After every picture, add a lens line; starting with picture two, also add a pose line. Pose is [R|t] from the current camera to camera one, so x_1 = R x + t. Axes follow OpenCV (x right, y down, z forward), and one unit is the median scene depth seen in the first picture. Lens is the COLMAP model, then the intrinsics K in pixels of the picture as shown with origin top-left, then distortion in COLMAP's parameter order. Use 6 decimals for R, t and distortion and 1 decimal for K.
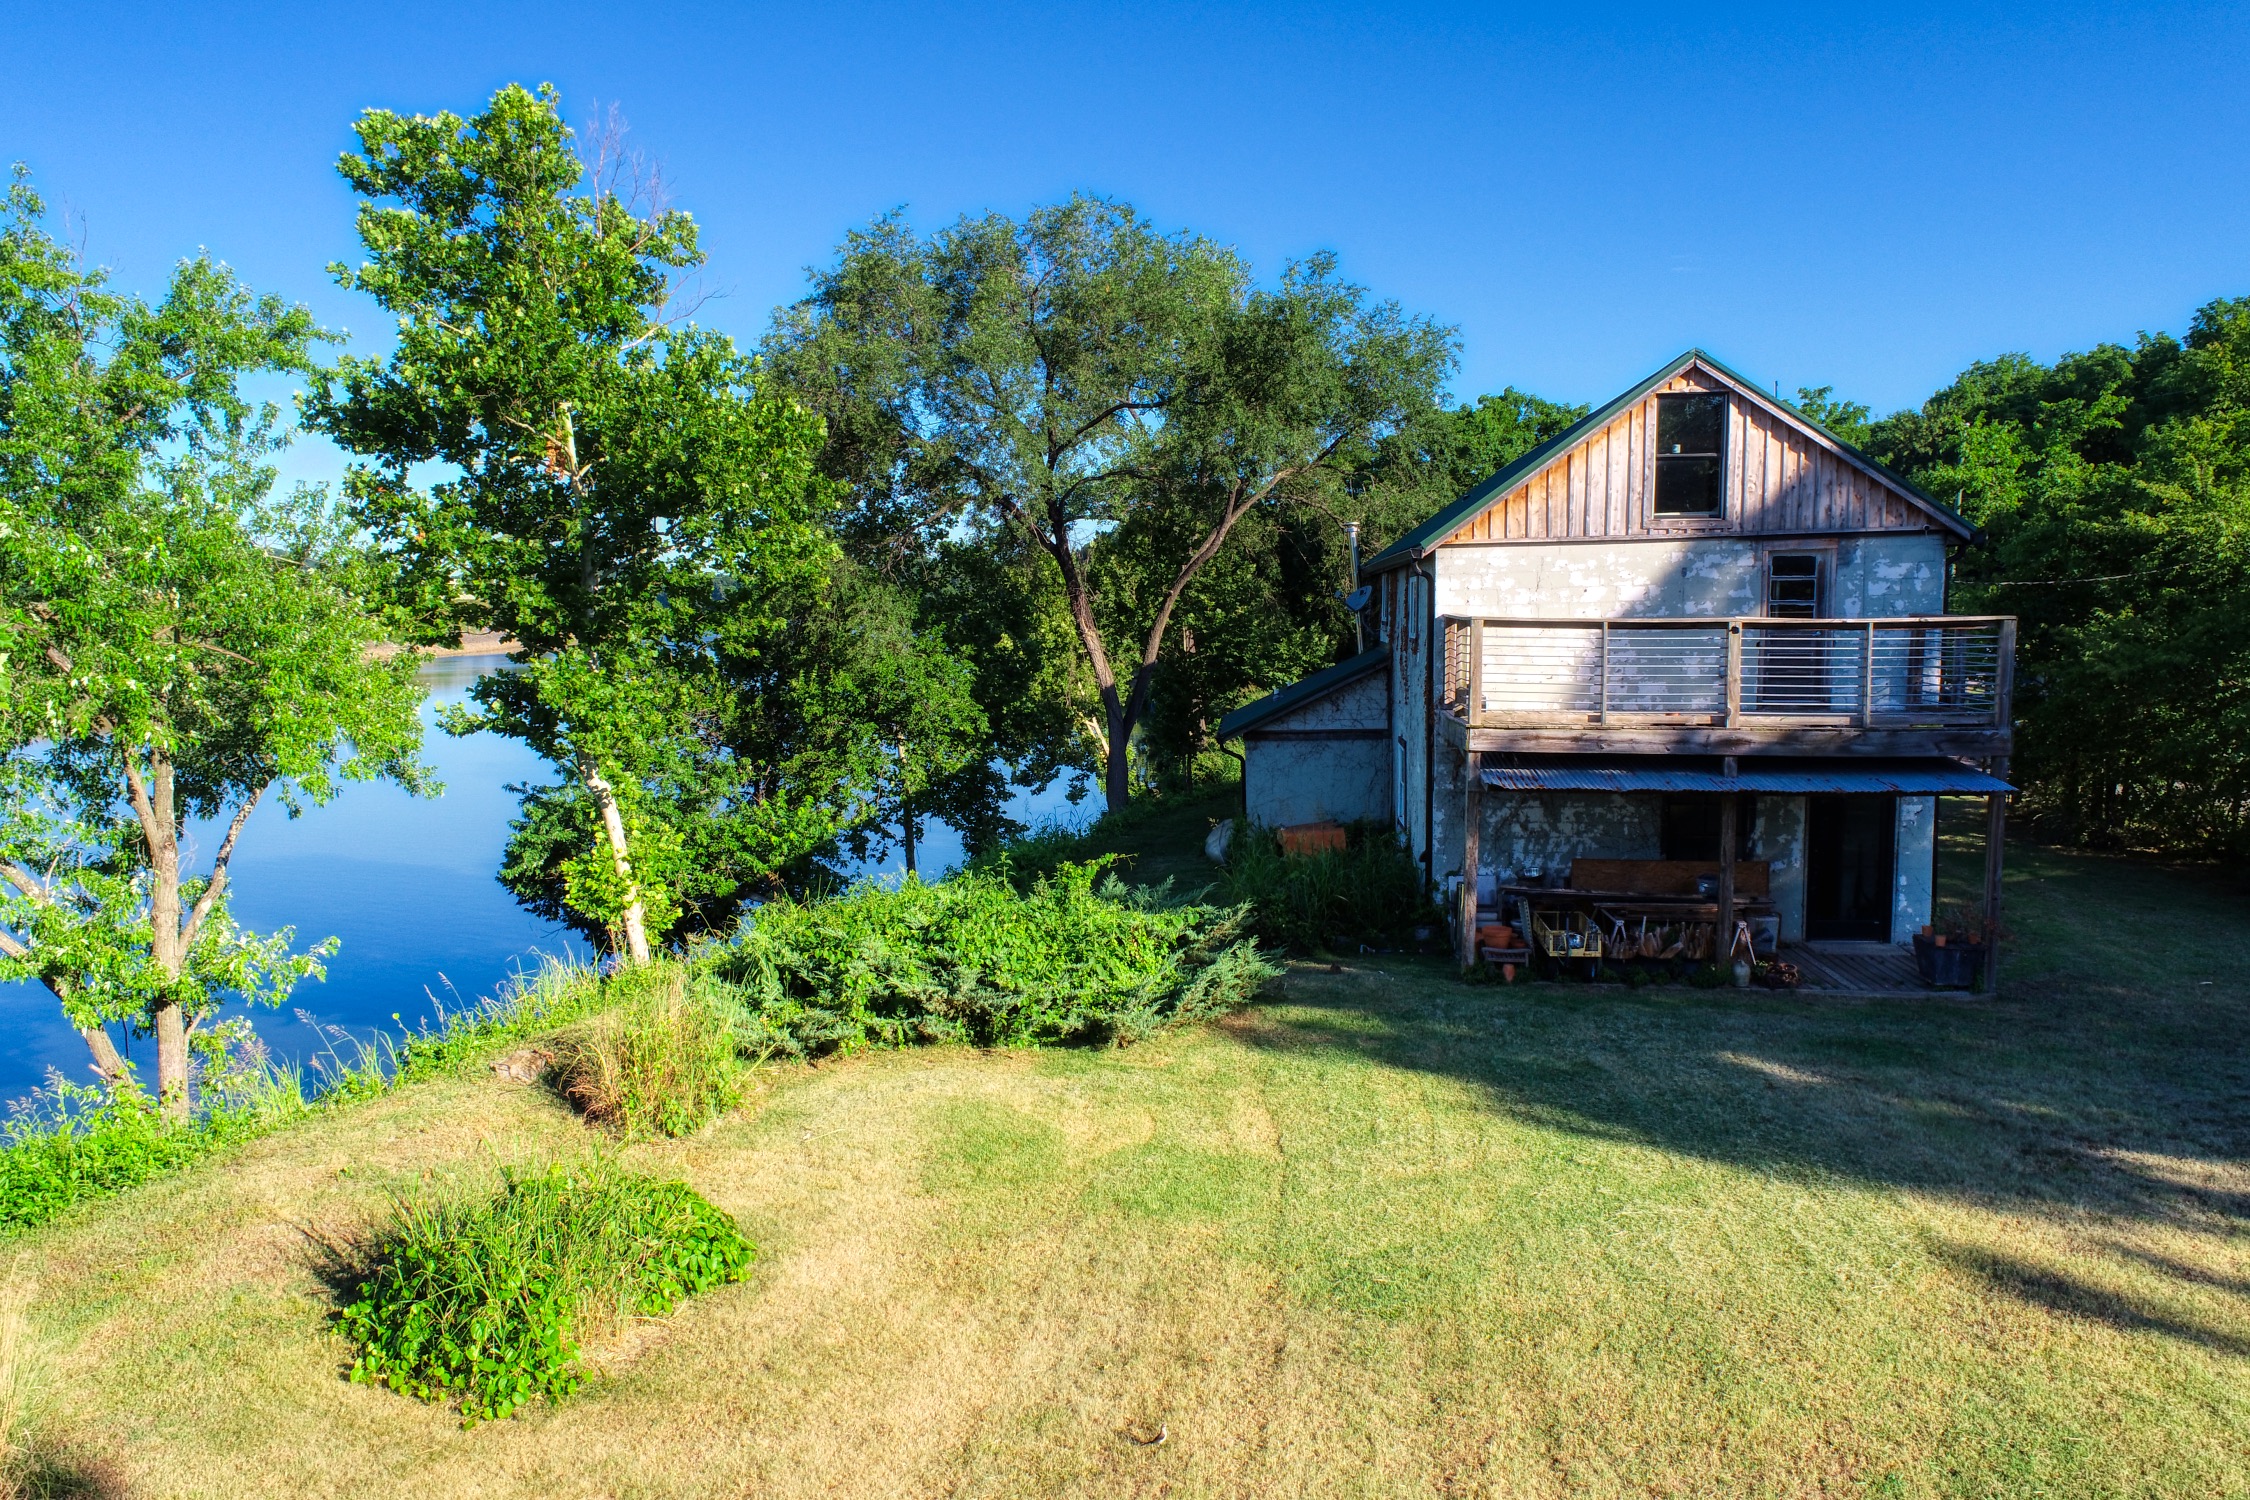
lens RADIAL K [[1508.8, 0, 1122.3], [0, 1508.8, 752.4], [0, 0, 1]] dist [-0.017402, 0.009028]
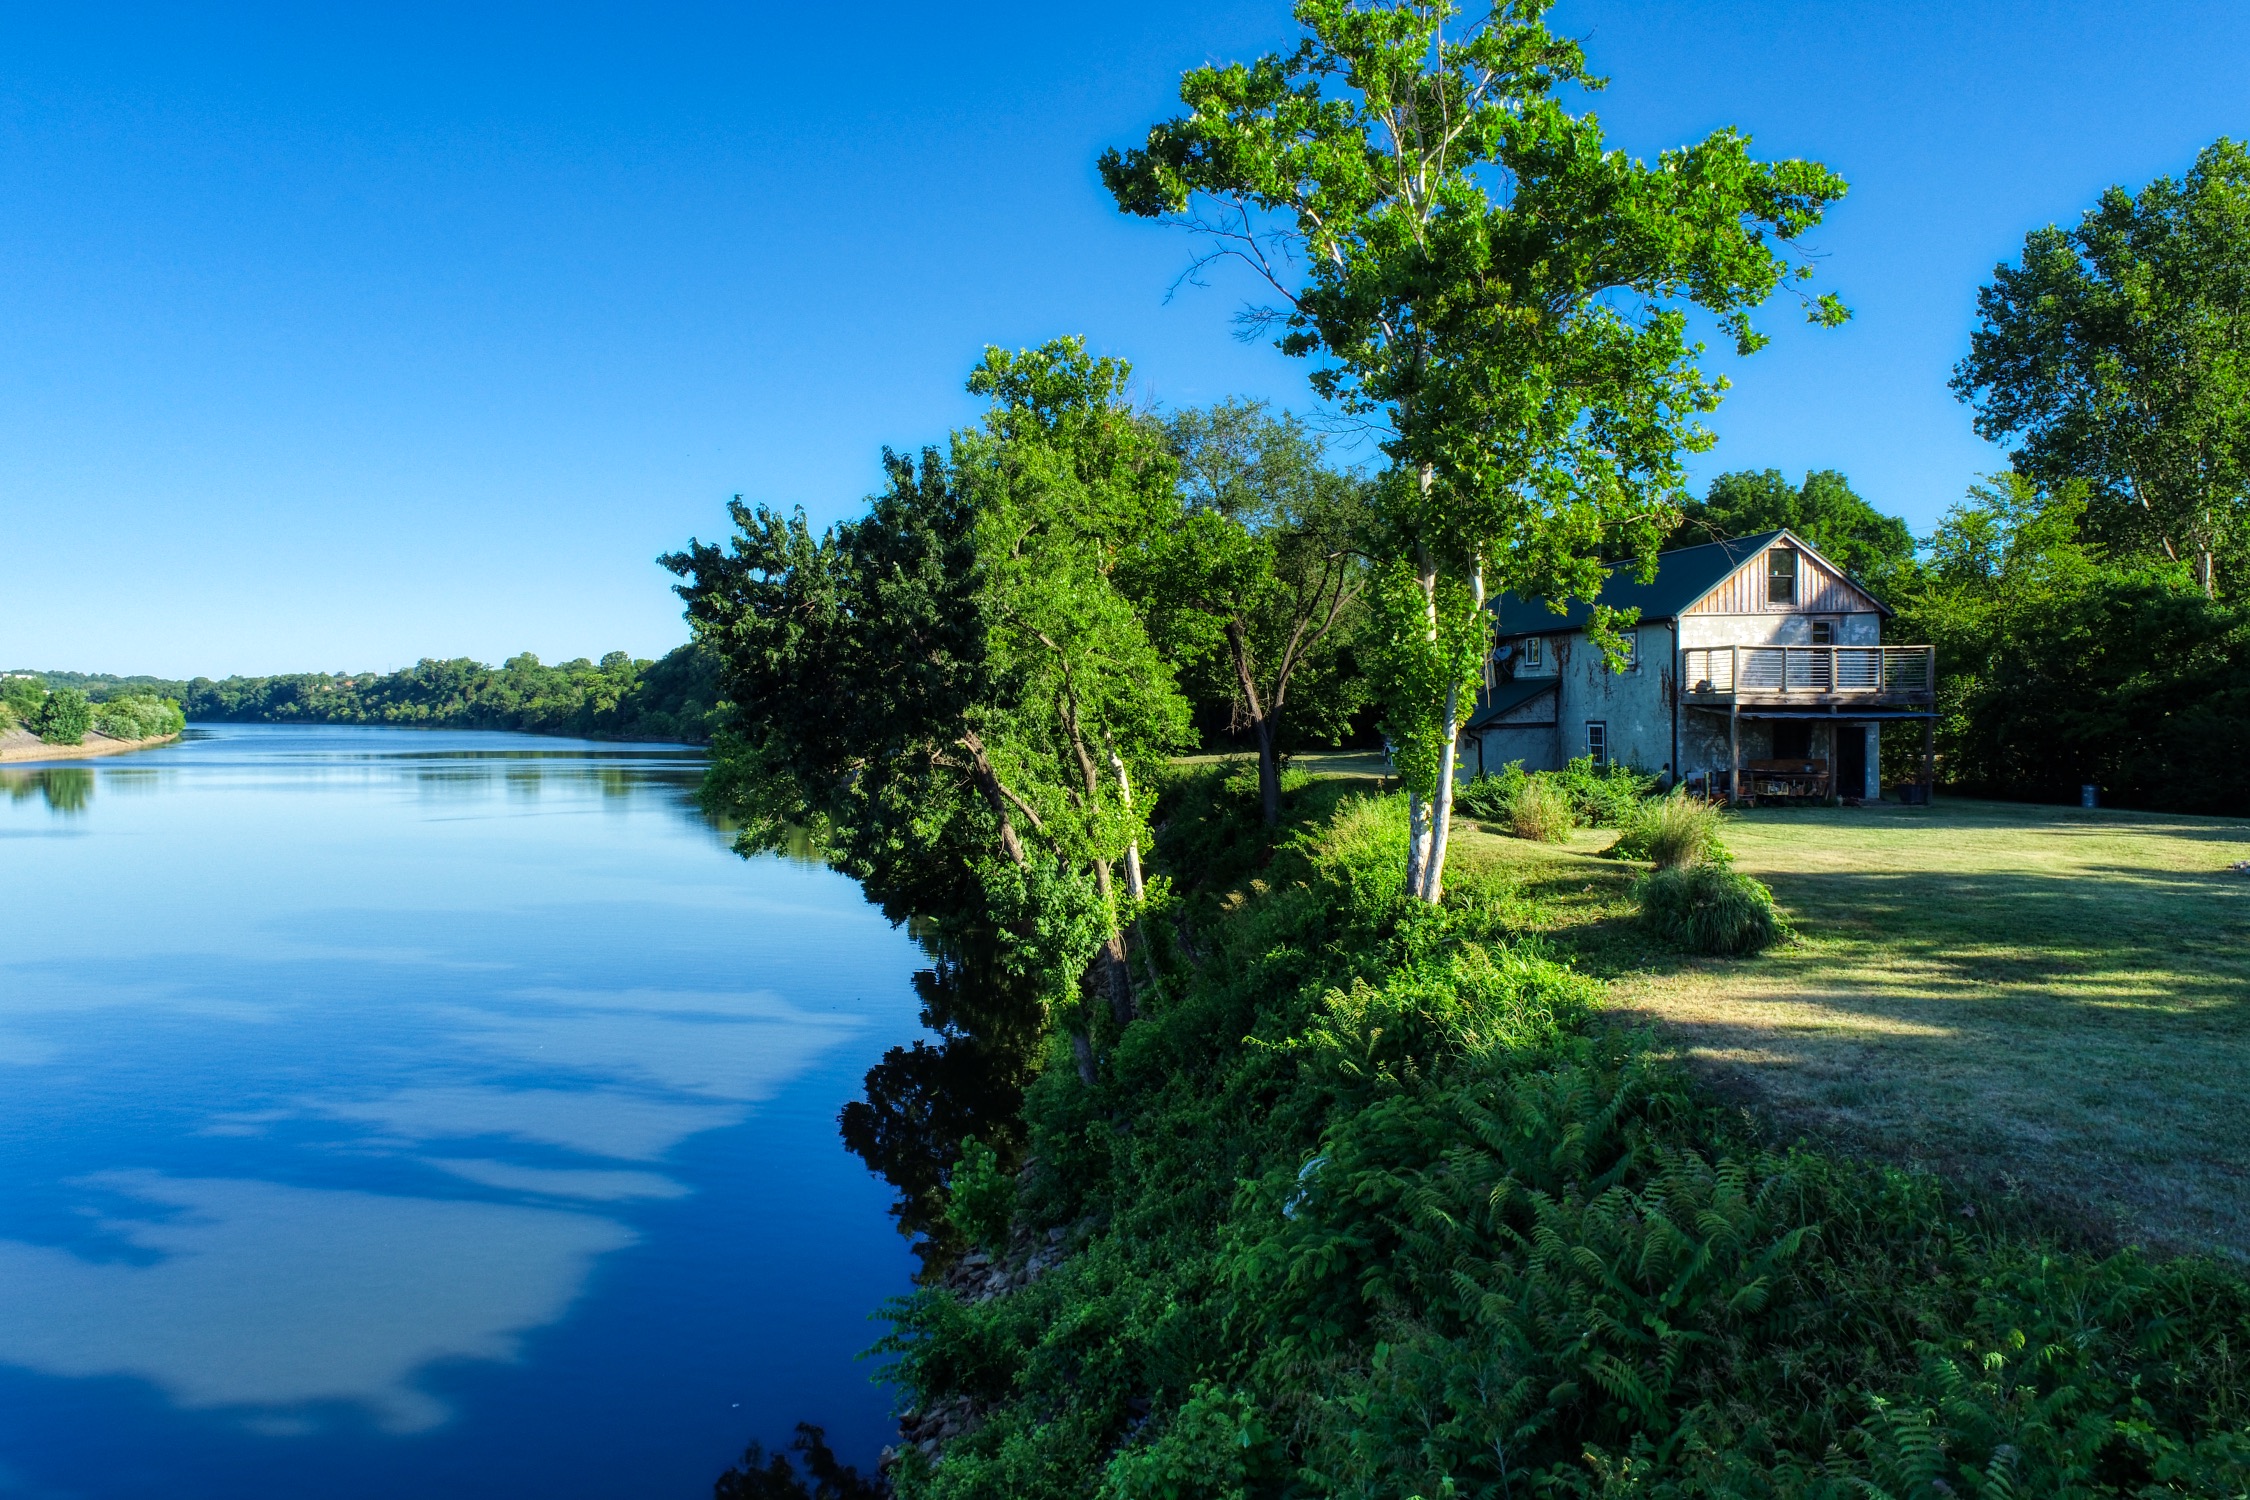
lens RADIAL K [[1508.8, 0, 1126.0], [0, 1508.8, 753.5], [0, 0, 1]] dist [-0.017402, 0.009028]
pose [[0.954659, -0.009337, 0.297555, -1.194431], [0.030632, 0.997284, -0.066982, 0.178221], [-0.296122, 0.073060, 0.952352, -0.789921]]
